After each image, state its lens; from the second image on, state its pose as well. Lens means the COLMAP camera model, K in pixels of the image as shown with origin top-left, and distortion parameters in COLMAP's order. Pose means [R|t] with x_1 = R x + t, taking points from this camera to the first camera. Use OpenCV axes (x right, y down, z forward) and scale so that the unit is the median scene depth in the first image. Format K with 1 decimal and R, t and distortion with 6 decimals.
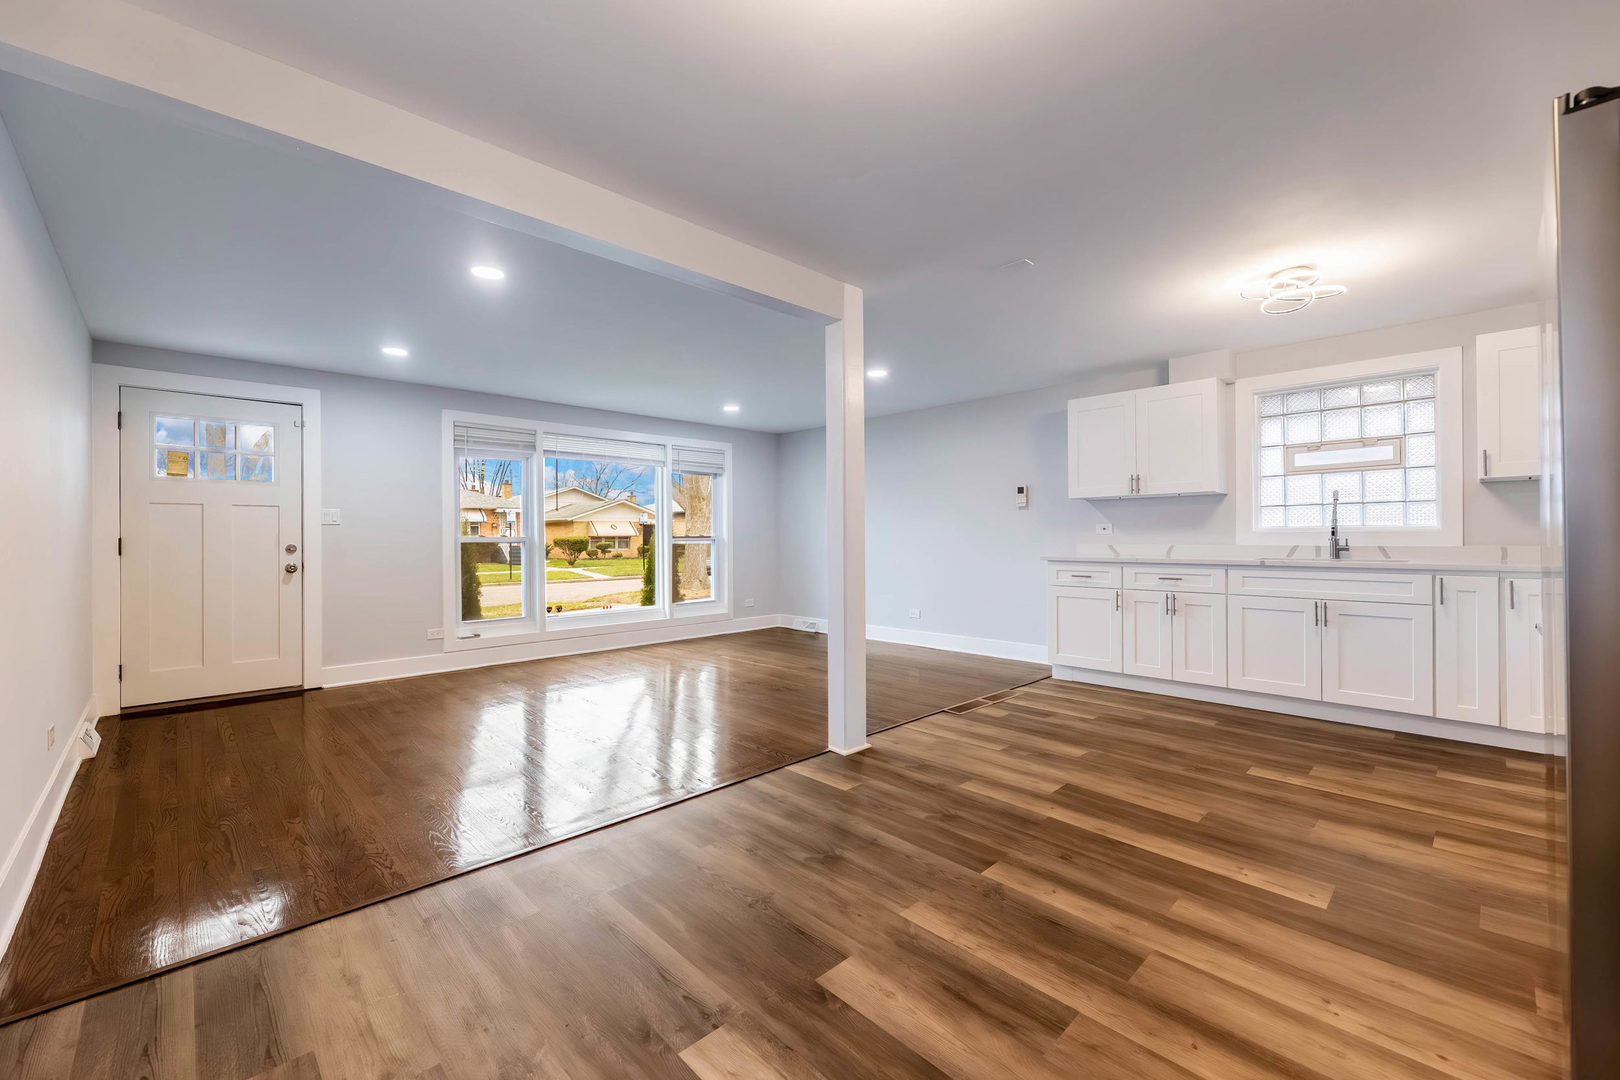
lens RADIAL K [[659.5, 0, 812.7], [0, 659.5, 538.2], [0, 0, 1]] dist [-0.001813, 0.000103]
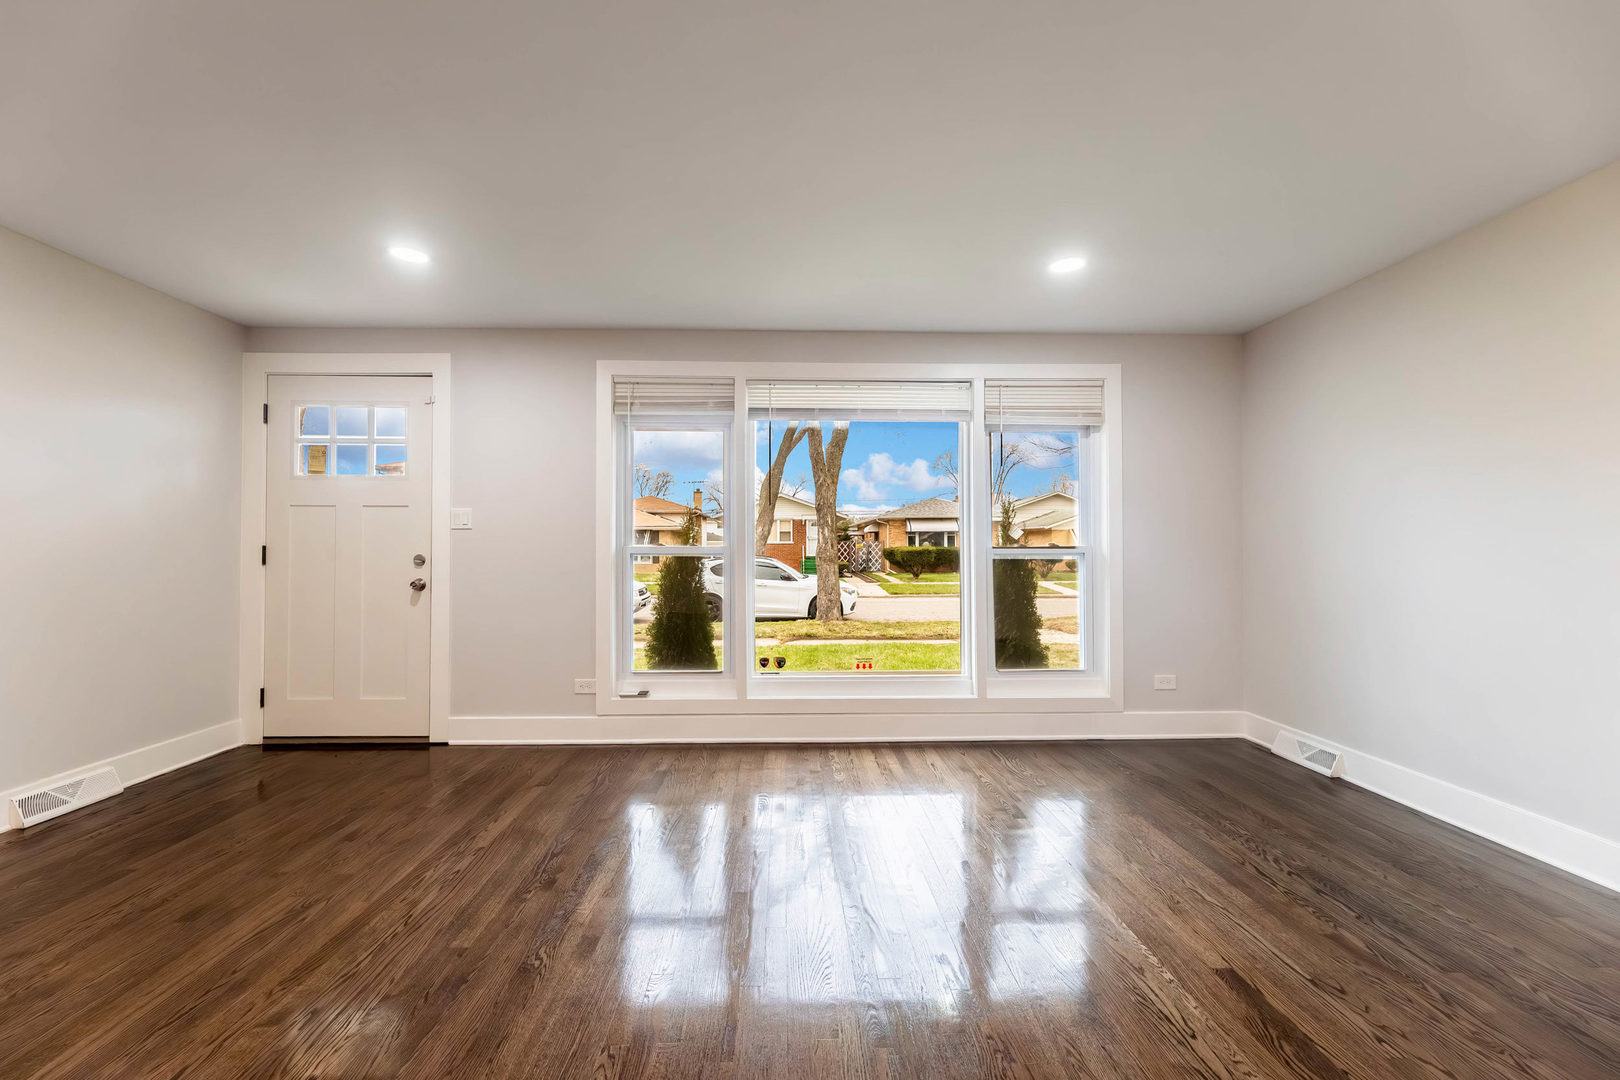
lens RADIAL K [[659.5, 0, 799.0], [0, 659.5, 541.5], [0, 0, 1]] dist [-0.001813, 0.000103]
pose [[0.725283, -0.000626, -0.688451, 0.058455], [-0.006077, 0.999955, -0.007311, -0.002647], [0.688424, 0.009486, 0.725246, 0.581065]]
